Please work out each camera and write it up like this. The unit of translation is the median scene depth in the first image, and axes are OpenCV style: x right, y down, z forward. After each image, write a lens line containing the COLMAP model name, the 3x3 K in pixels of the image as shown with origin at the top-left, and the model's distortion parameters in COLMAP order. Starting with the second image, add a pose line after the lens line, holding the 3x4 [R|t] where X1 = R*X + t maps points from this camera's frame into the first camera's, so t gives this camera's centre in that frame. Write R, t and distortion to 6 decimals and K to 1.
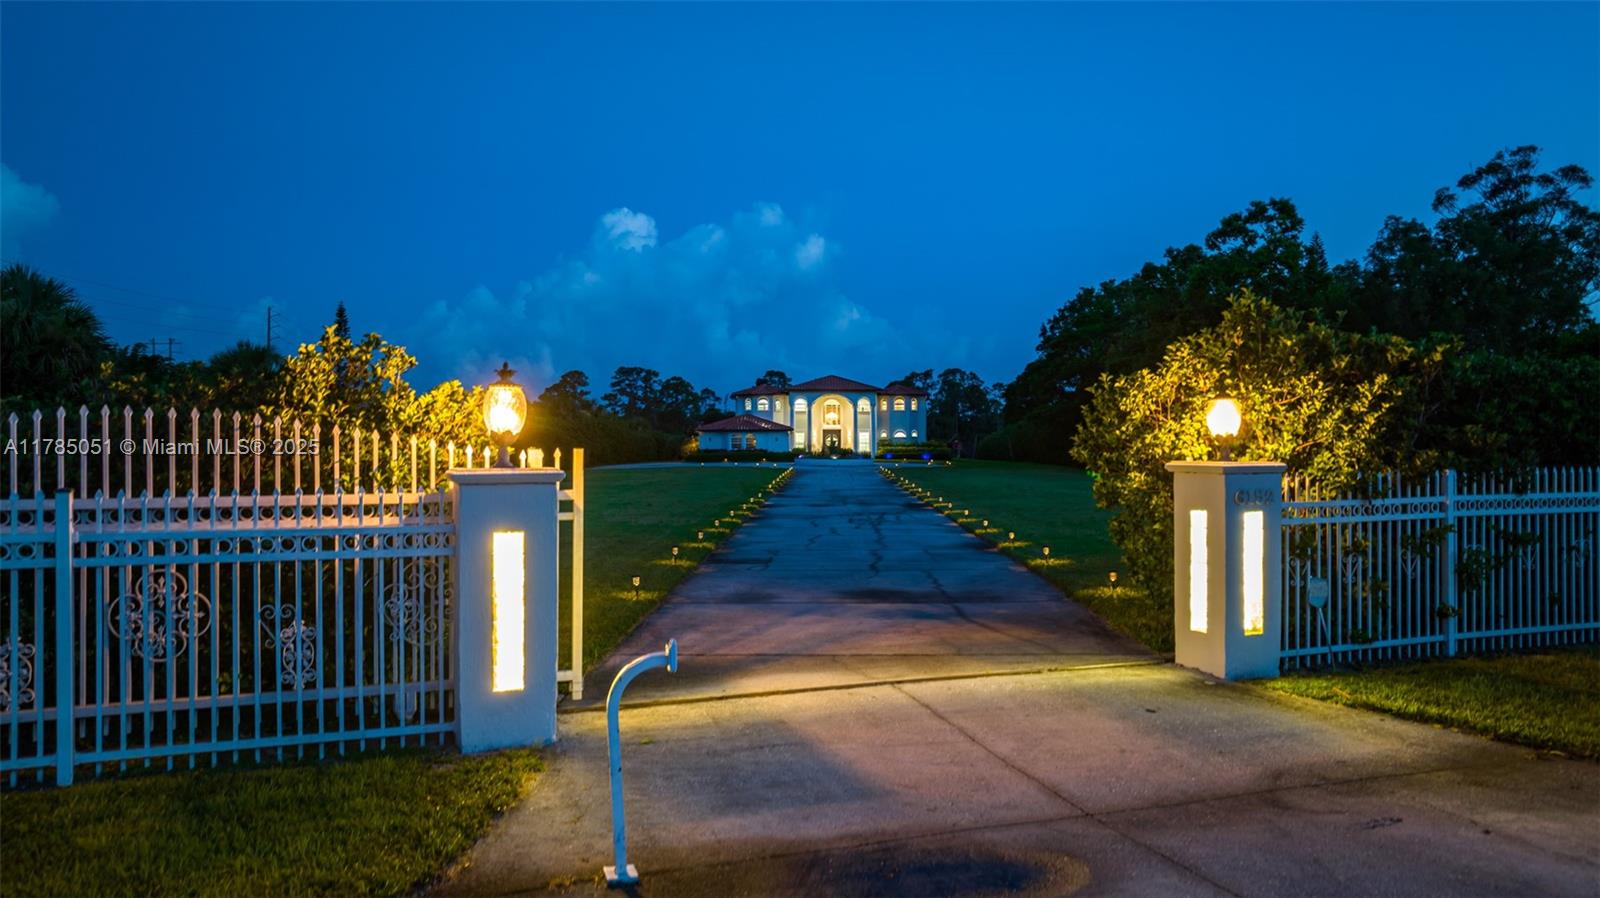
lens RADIAL K [[1124.3, 0, 800.0], [0, 1124.3, 449.0], [0, 0, 1]] dist [-0.018066, -0.001325]
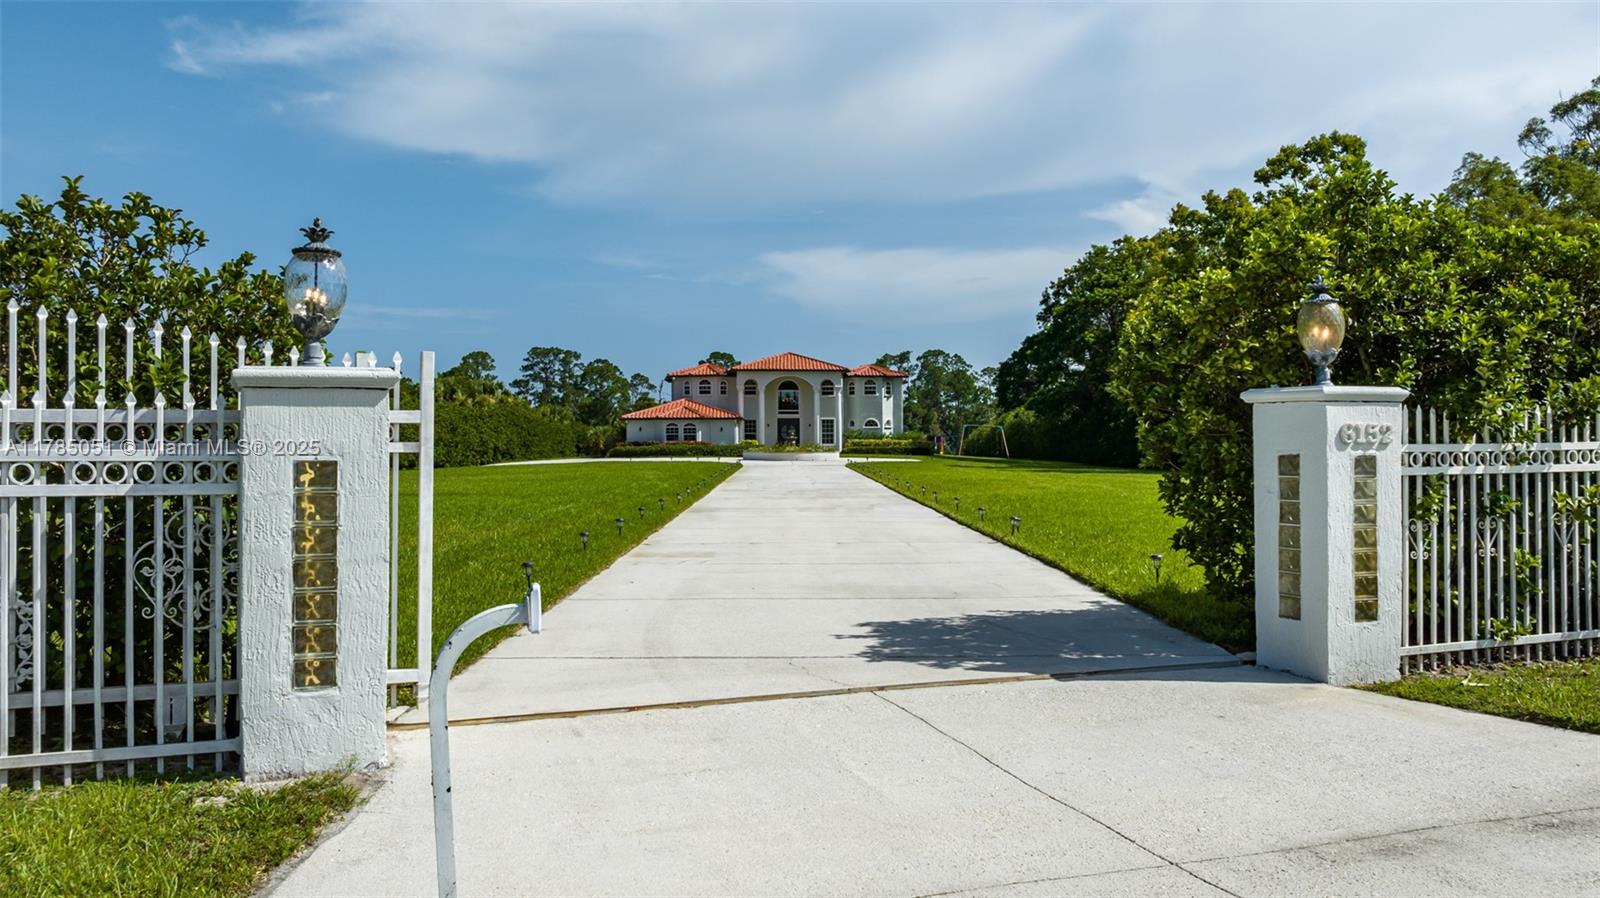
lens RADIAL K [[1349.4, 0, 777.5], [0, 1349.4, 433.0], [0, 0, 1]] dist [-0.007571, -0.010457]
pose [[0.999800, 0.000083, 0.019987, 0.000805], [0.000150, 0.999932, -0.011647, 0.012131], [-0.019986, 0.011648, 0.999732, 0.029629]]
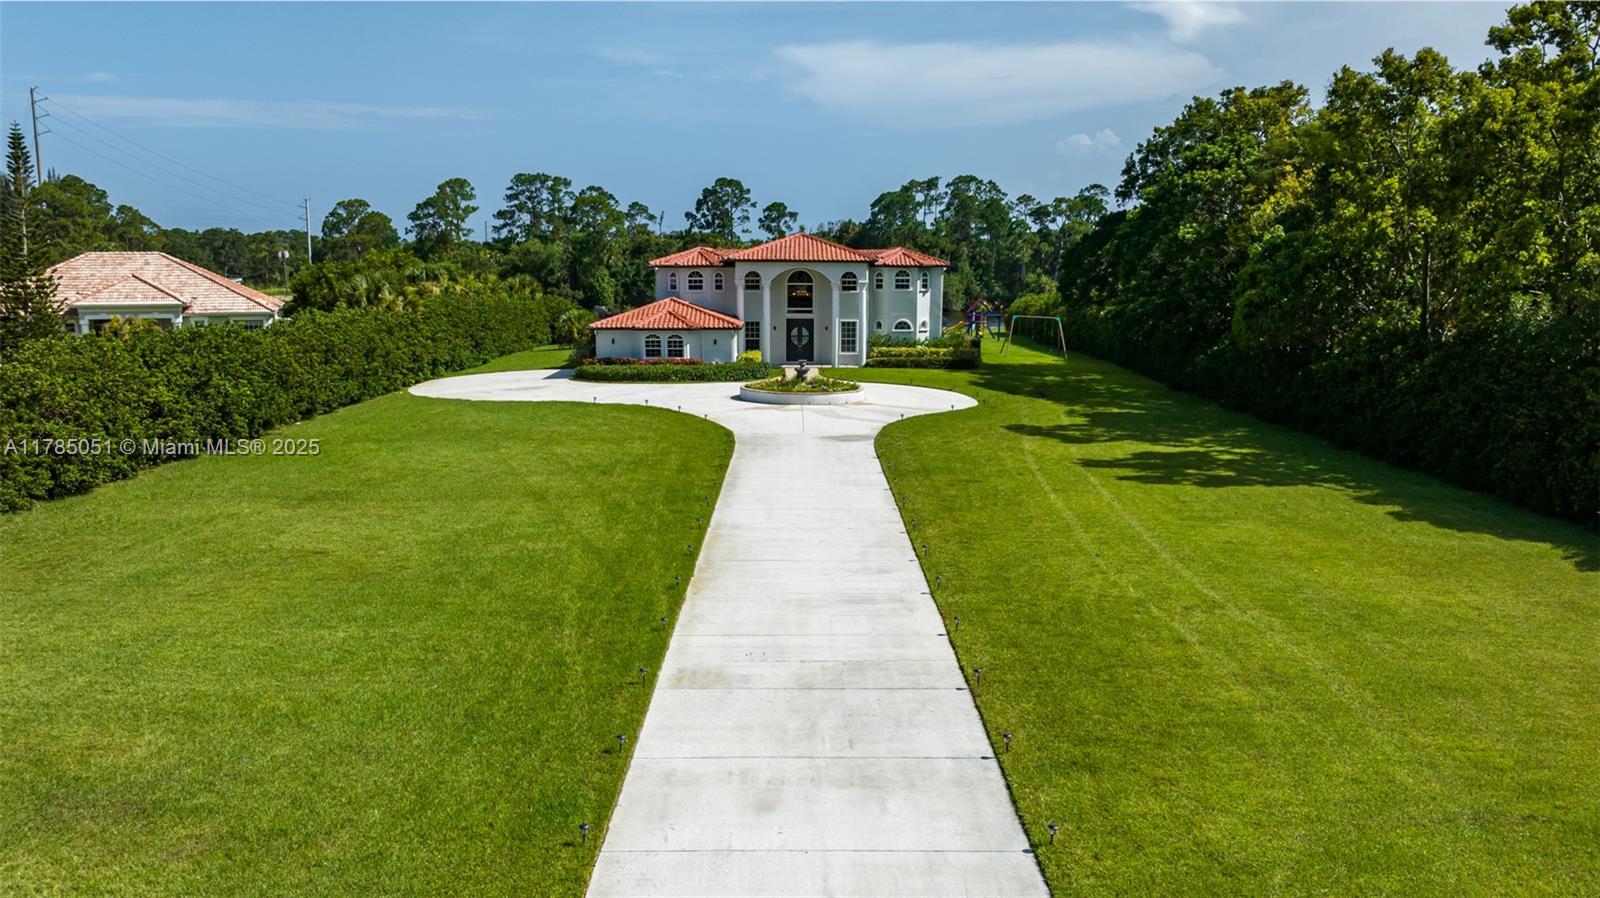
lens RADIAL K [[1377.9, 0, 786.4], [0, 1377.9, 574.3], [0, 0, 1]] dist [-0.020044, -0.011542]
pose [[0.999866, 0.000318, 0.016342, 0.016154], [-0.003923, 0.975256, 0.221044, -0.115647], [-0.015867, -0.221079, 0.975127, 0.410157]]
